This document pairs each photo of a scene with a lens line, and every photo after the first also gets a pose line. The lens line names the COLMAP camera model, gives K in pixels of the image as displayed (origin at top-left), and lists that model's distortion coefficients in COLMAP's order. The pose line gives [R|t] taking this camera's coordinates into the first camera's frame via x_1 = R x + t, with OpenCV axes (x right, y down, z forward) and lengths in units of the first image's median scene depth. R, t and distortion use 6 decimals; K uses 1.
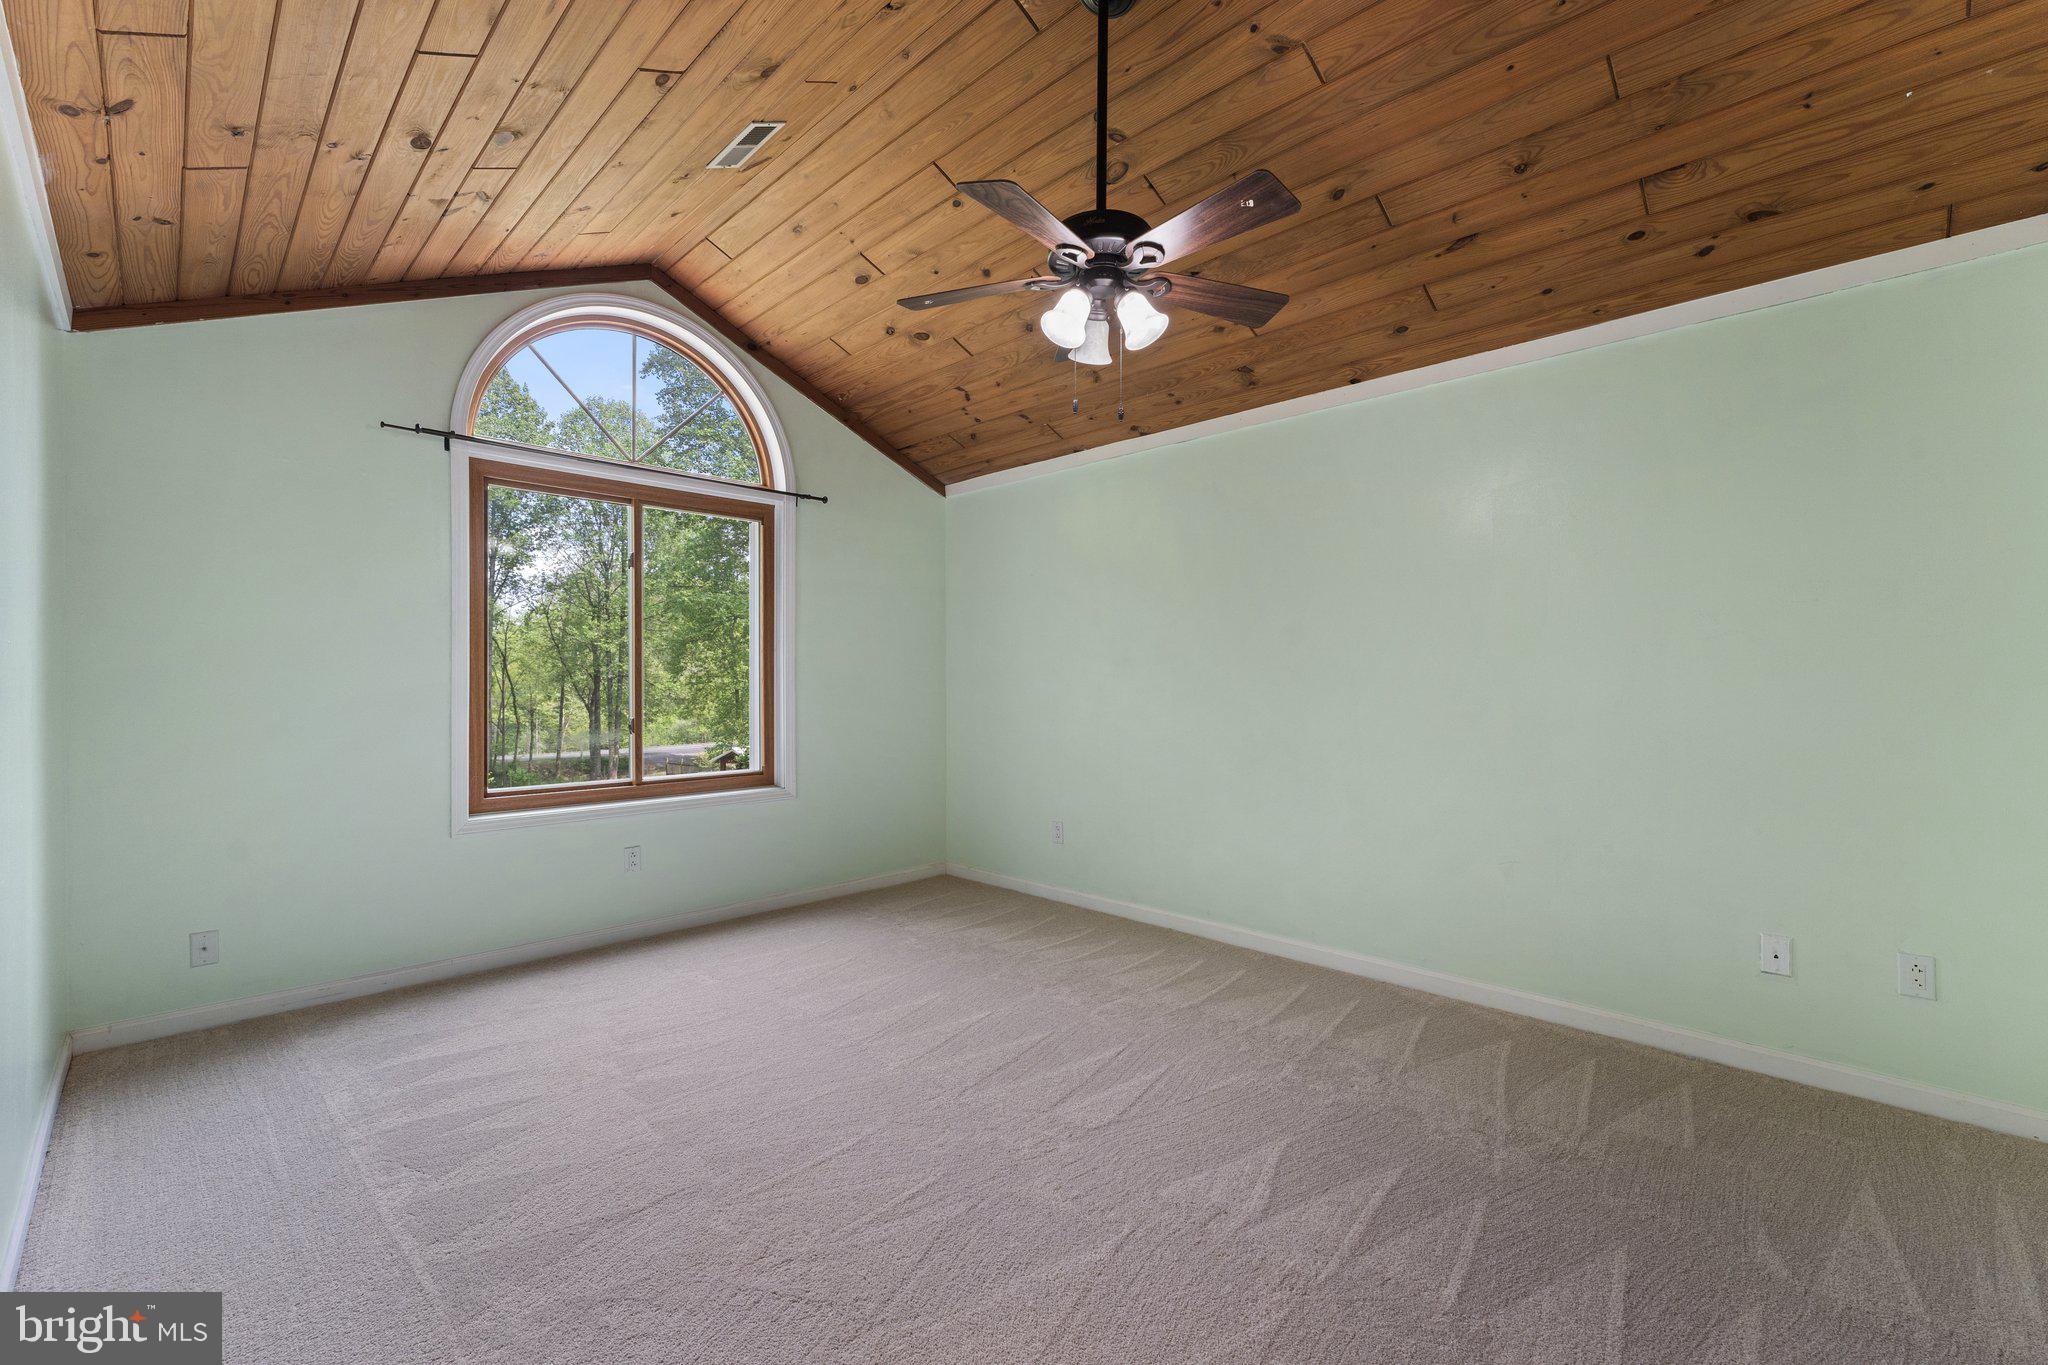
lens RADIAL K [[864.0, 0, 1008.7], [0, 864.0, 674.8], [0, 0, 1]] dist [-0.001557, 0.000093]
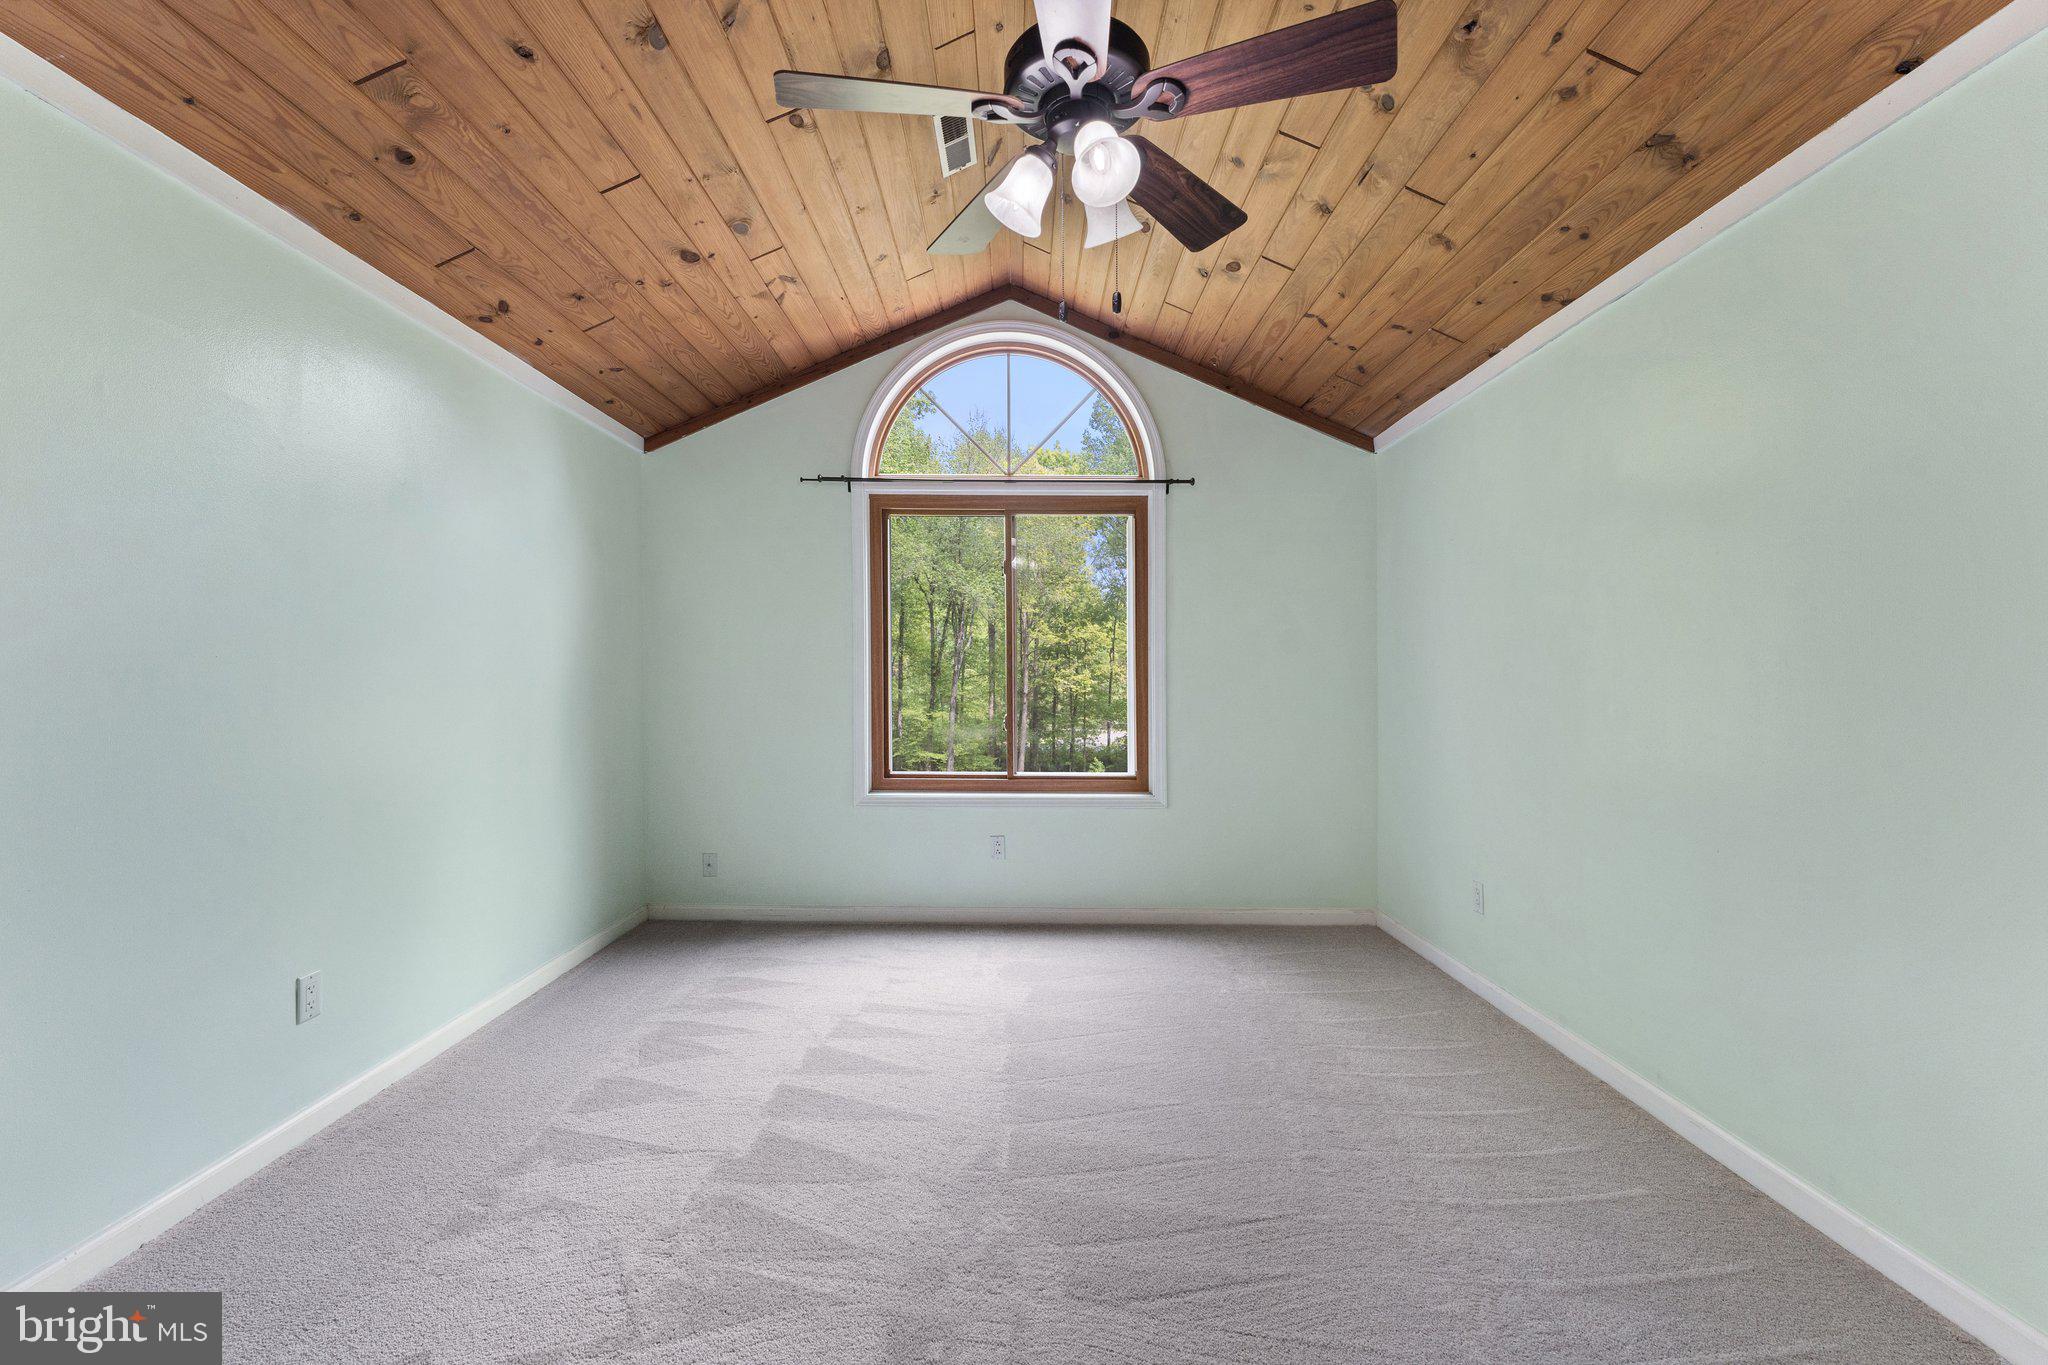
lens RADIAL K [[864.0, 0, 1016.8], [0, 864.0, 681.8], [0, 0, 1]] dist [-0.001557, 0.000093]
pose [[0.703677, 0.006639, -0.710489, 0.351807], [-0.001712, 0.999969, 0.007649, -0.000013], [0.710518, -0.004167, 0.703667, 0.273891]]
